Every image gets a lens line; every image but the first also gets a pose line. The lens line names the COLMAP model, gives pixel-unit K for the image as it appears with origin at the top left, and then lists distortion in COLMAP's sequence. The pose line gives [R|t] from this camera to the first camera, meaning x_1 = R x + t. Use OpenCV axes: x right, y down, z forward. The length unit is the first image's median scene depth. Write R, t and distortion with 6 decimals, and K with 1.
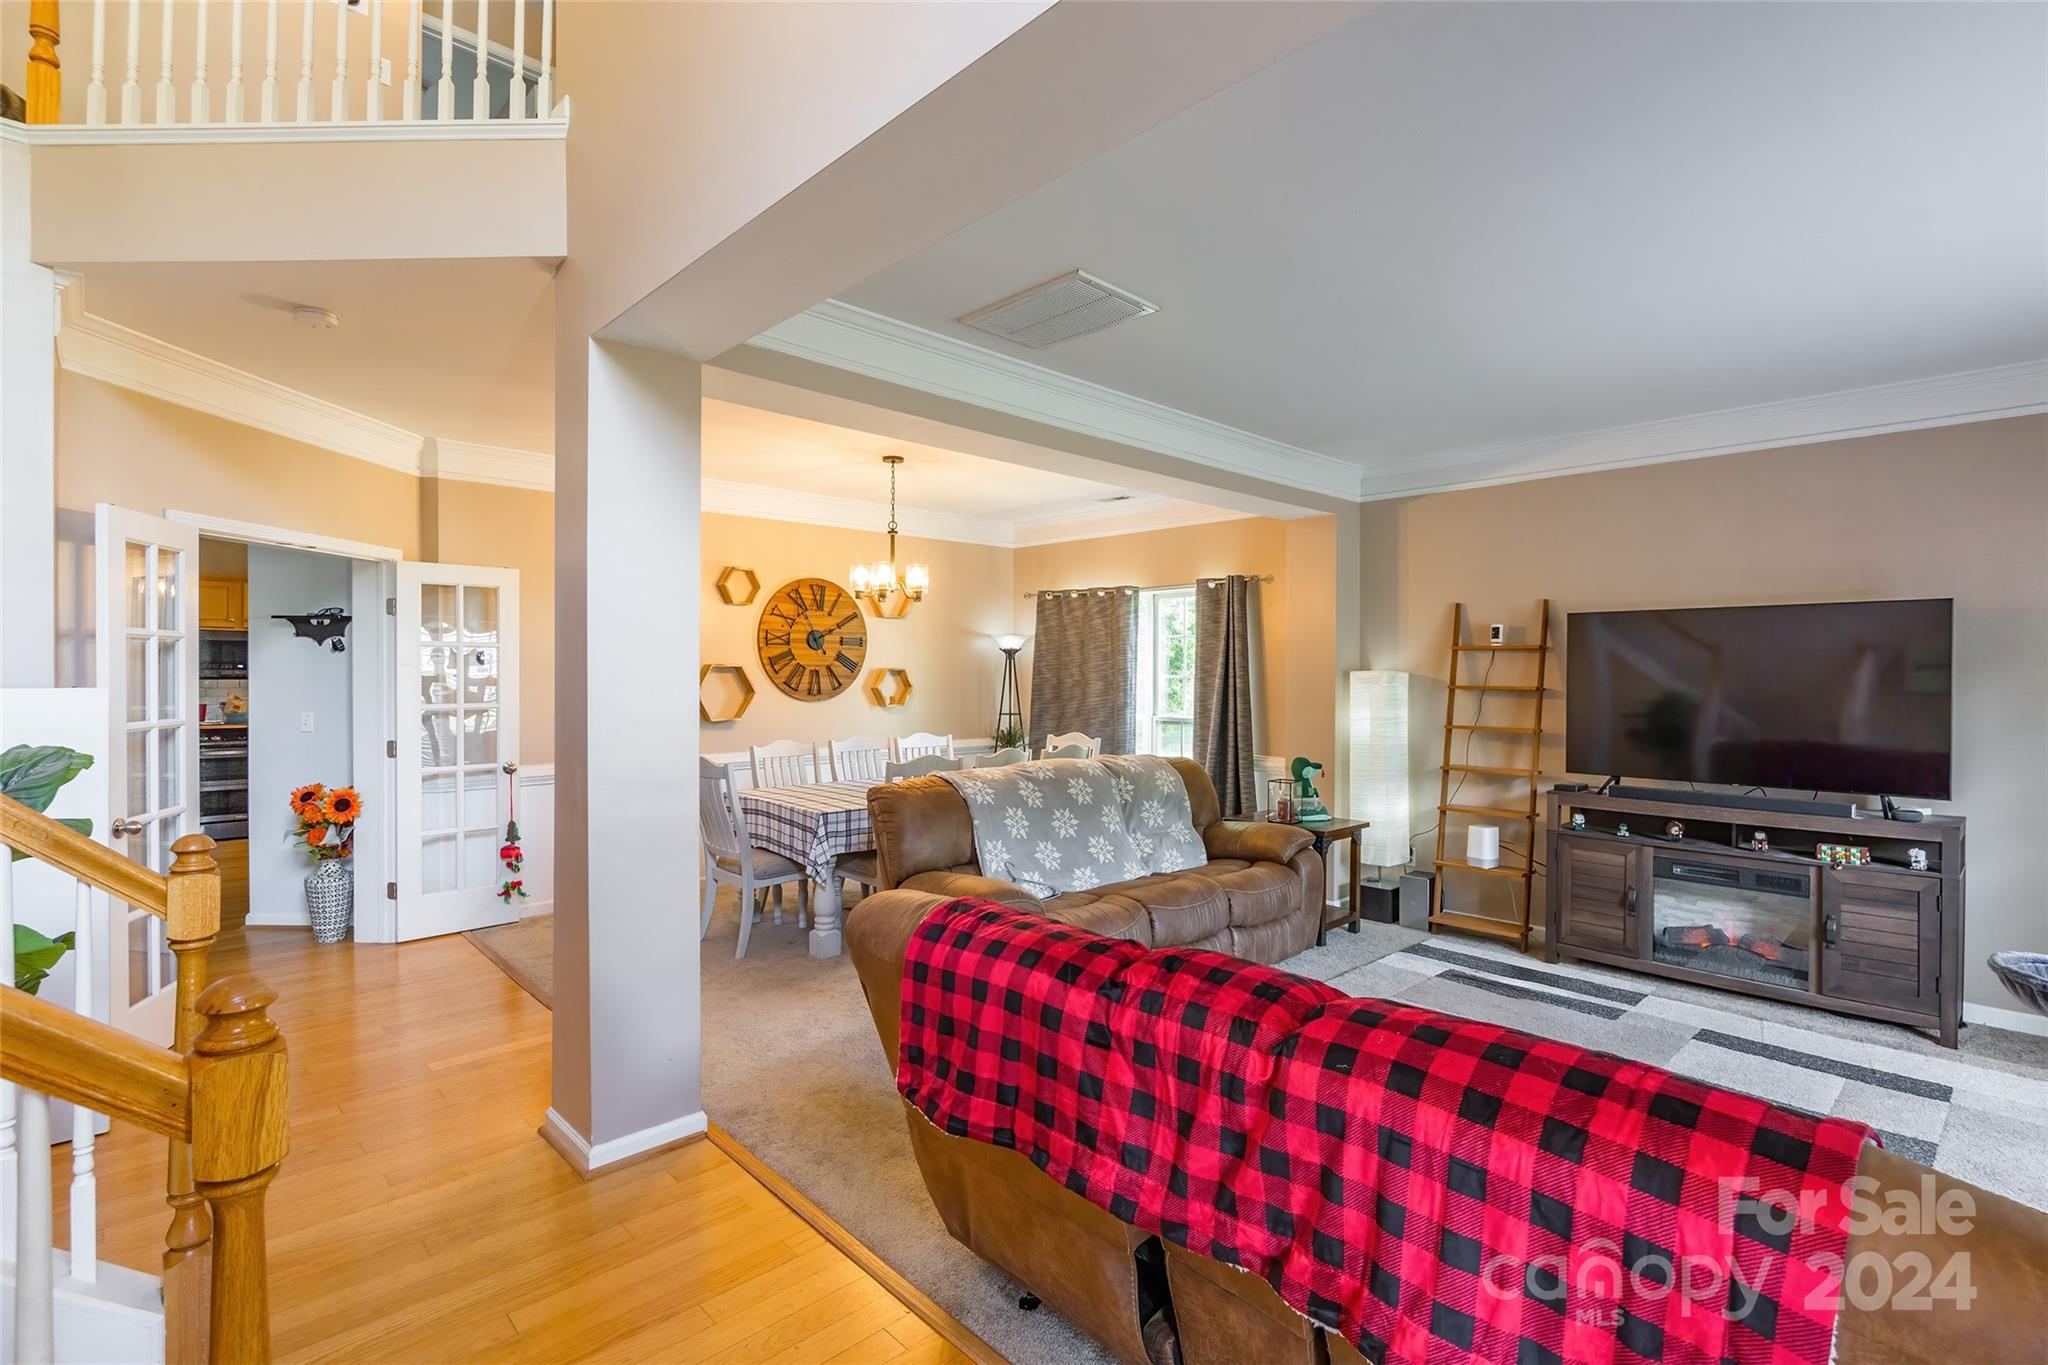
lens RADIAL K [[959.8, 0, 1019.2], [0, 959.8, 688.3], [0, 0, 1]] dist [-0.009317, 0.001668]
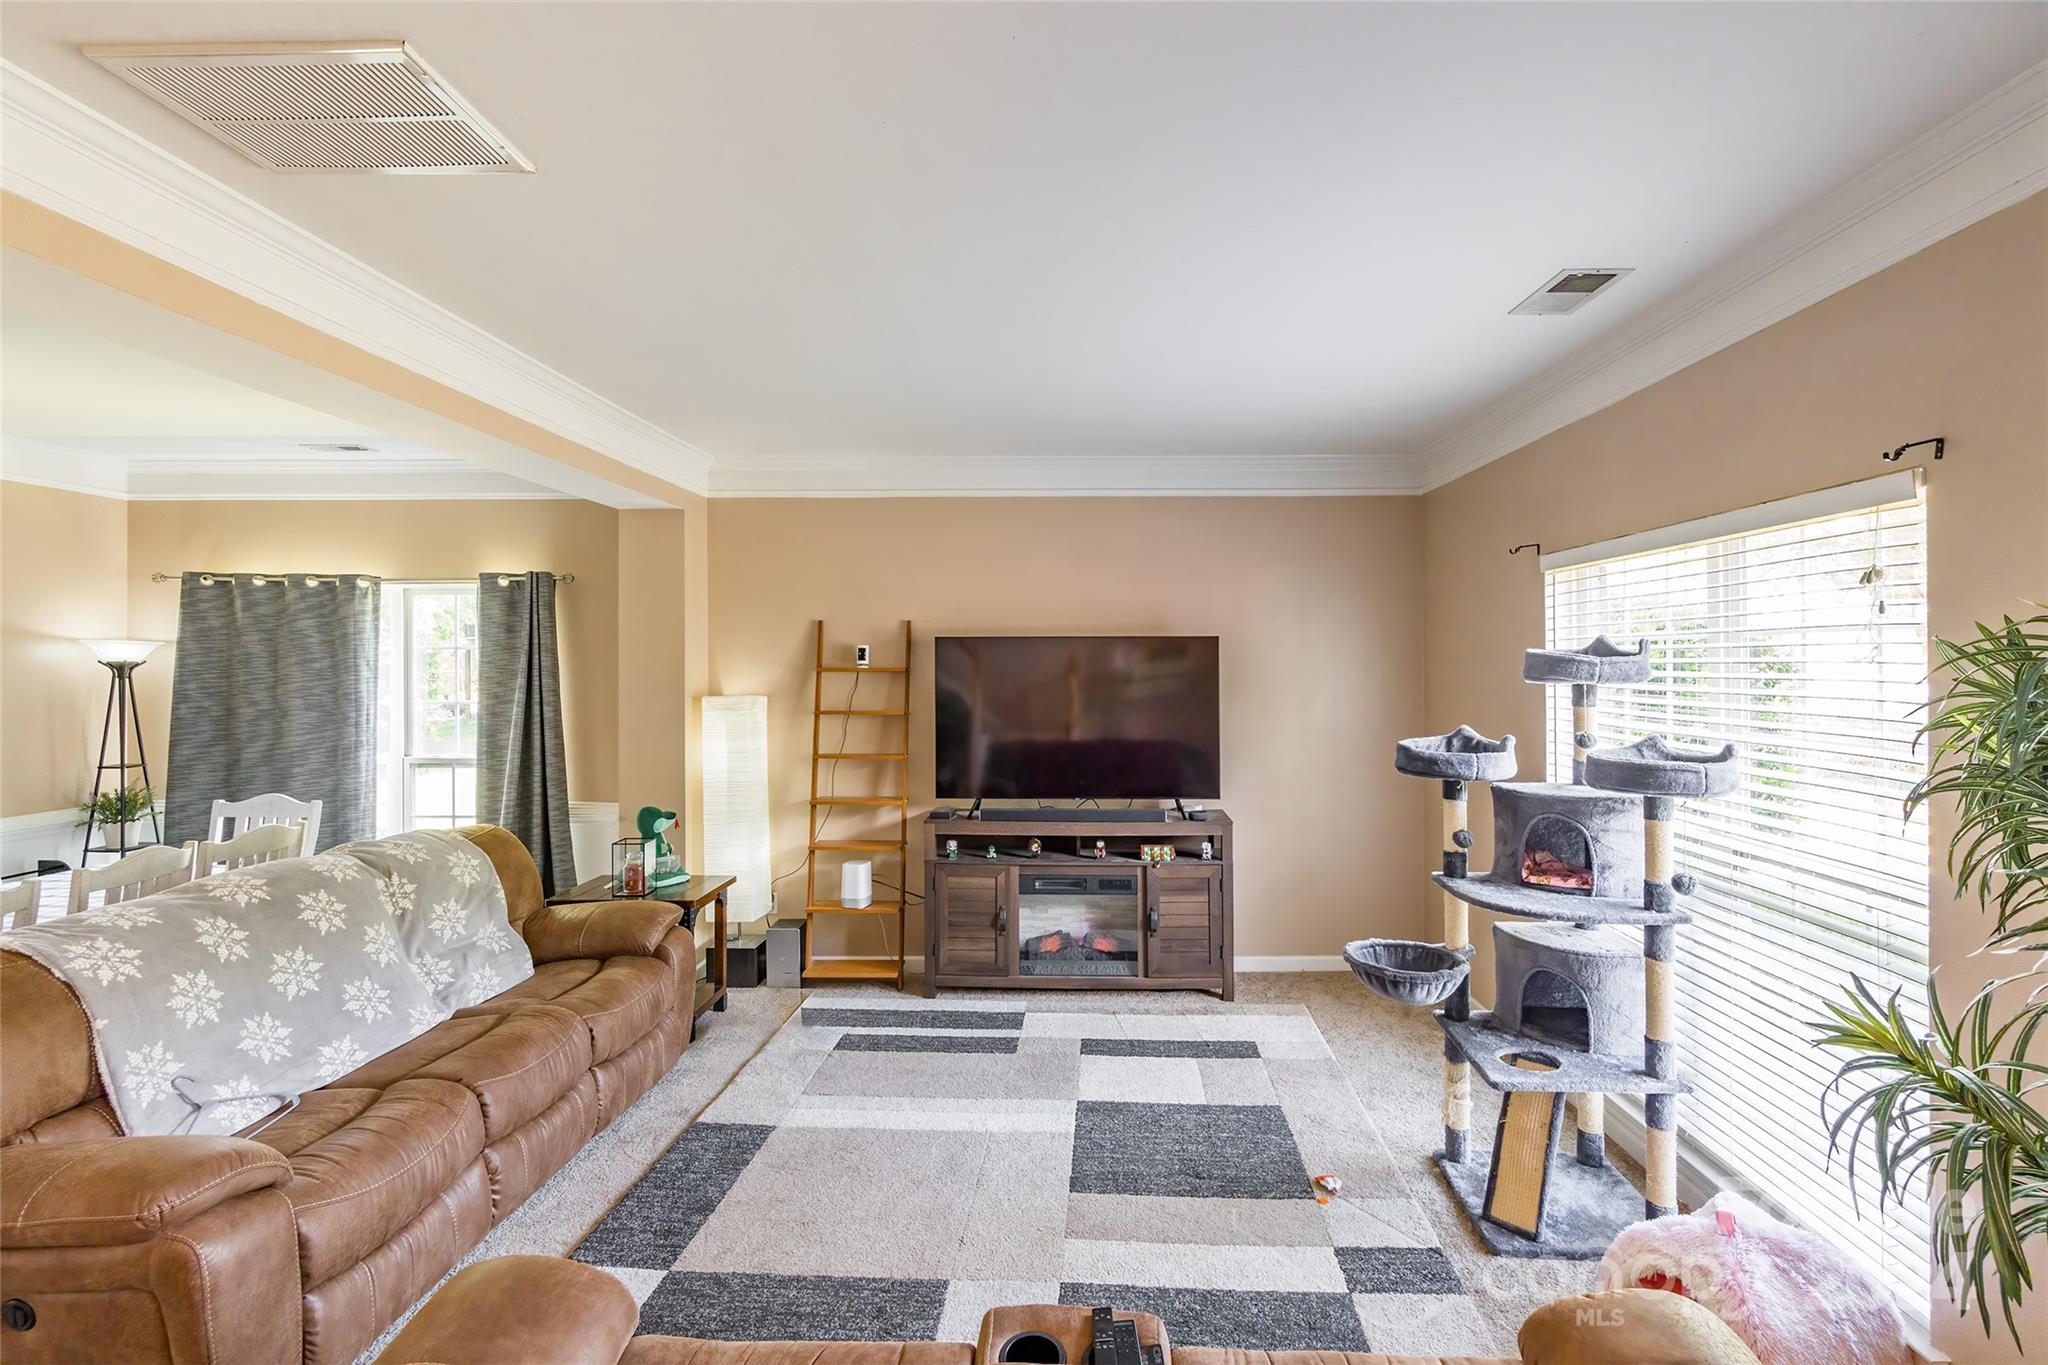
lens RADIAL K [[959.8, 0, 1074.1], [0, 959.8, 664.9], [0, 0, 1]] dist [-0.009317, 0.001668]
pose [[0.693242, -0.004680, 0.720690, -0.037909], [0.015940, 0.999834, -0.008840, -0.034597], [-0.720529, 0.017616, 0.693201, 0.187994]]
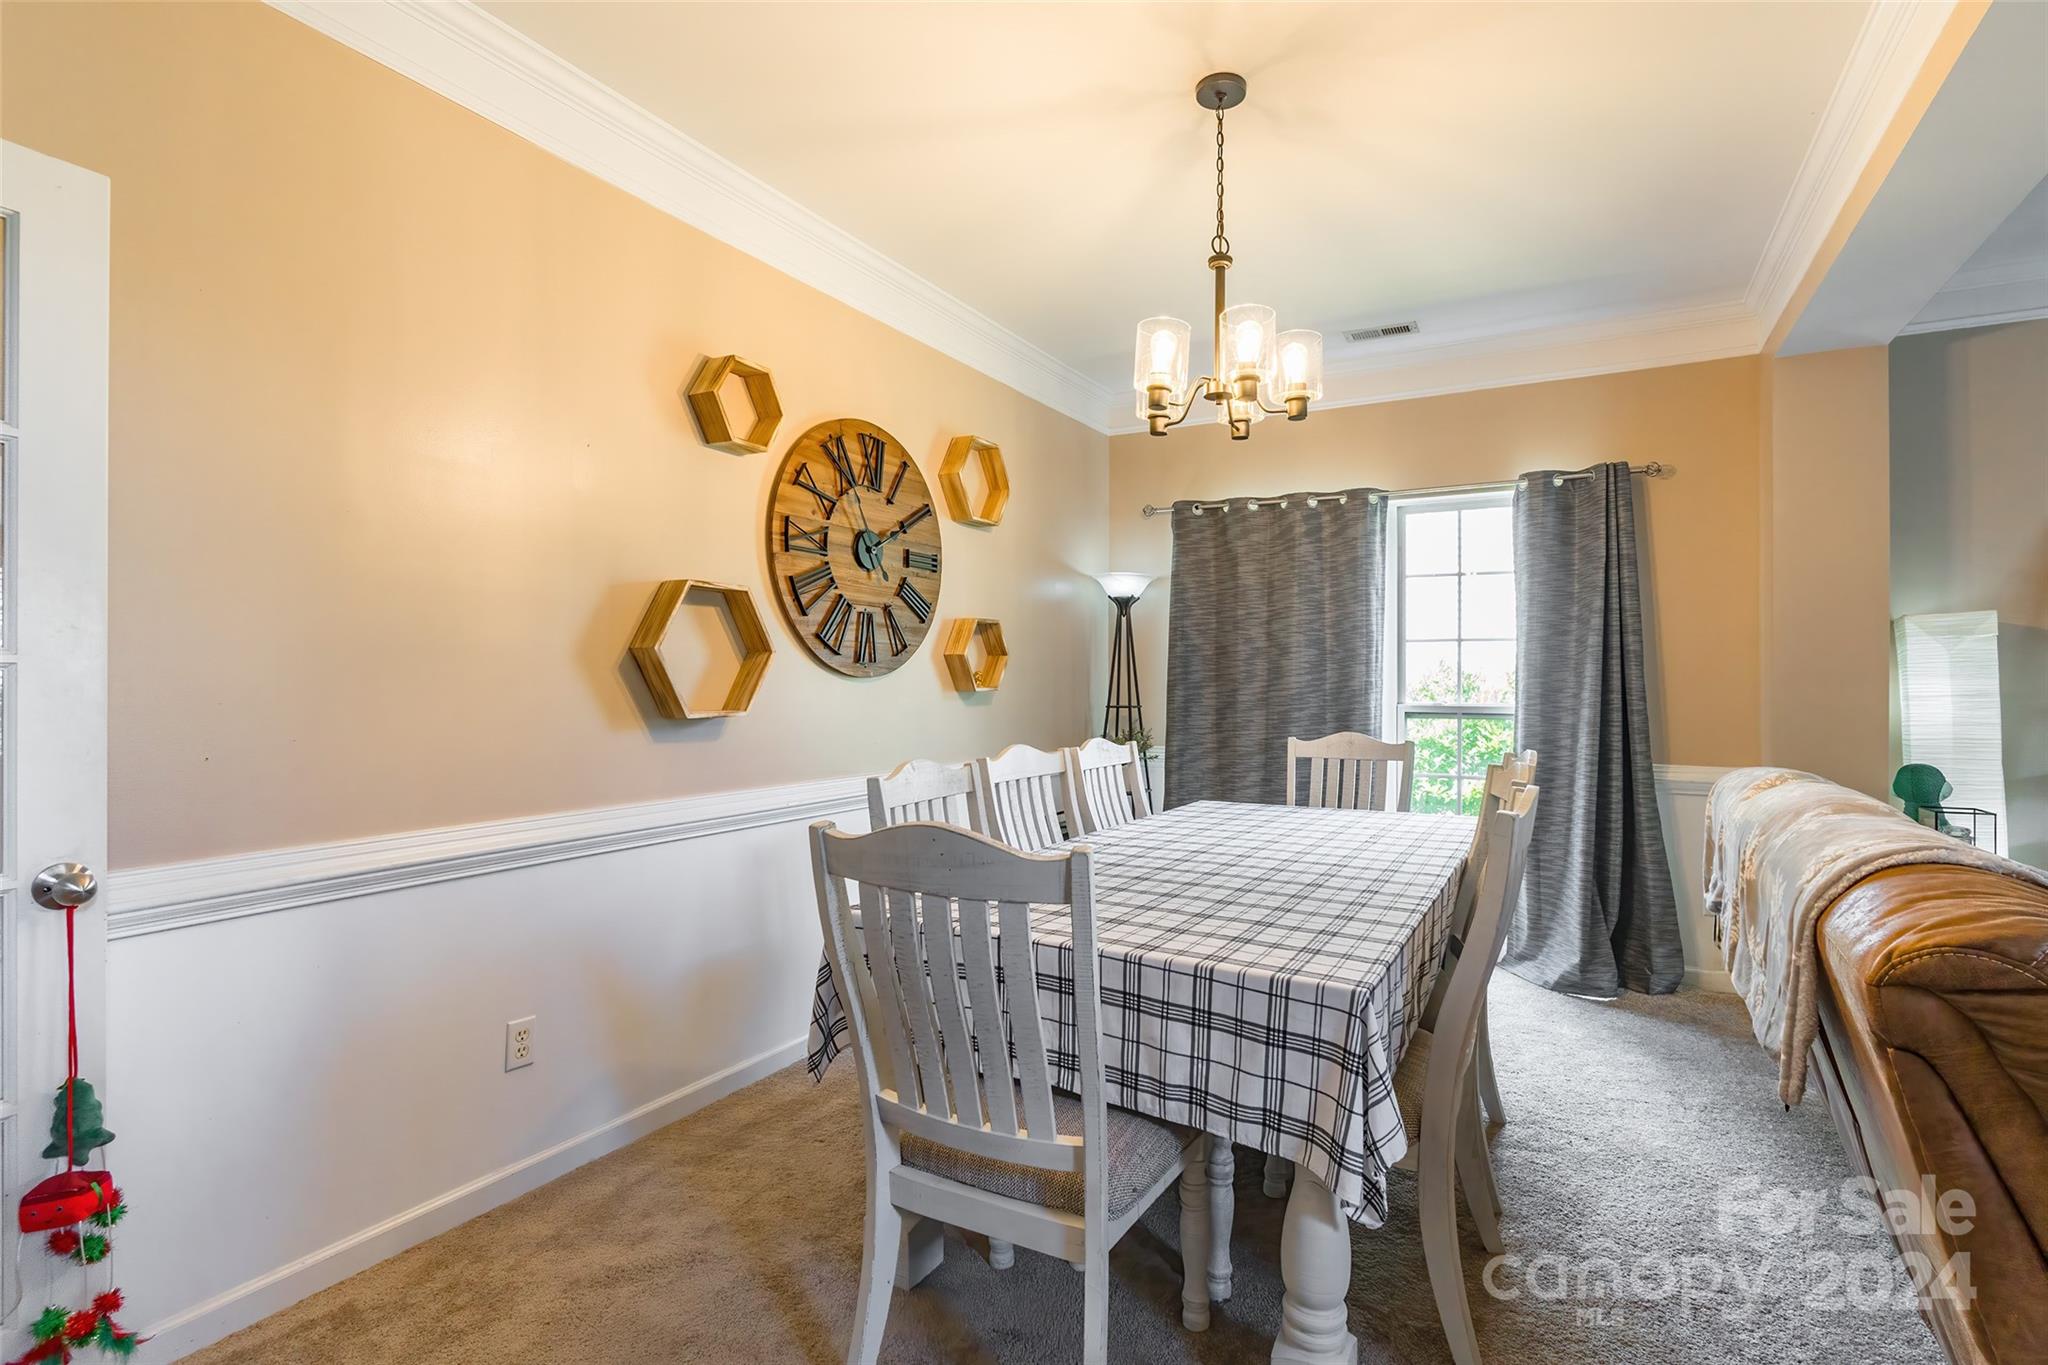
lens RADIAL K [[959.8, 0, 1054.3], [0, 959.8, 688.5], [0, 0, 1]] dist [-0.009317, 0.001668]
pose [[0.947895, -0.002471, 0.318573, -0.349692], [0.006408, 0.999916, -0.011309, 0.031825], [-0.318518, 0.012761, 0.947831, 0.650126]]
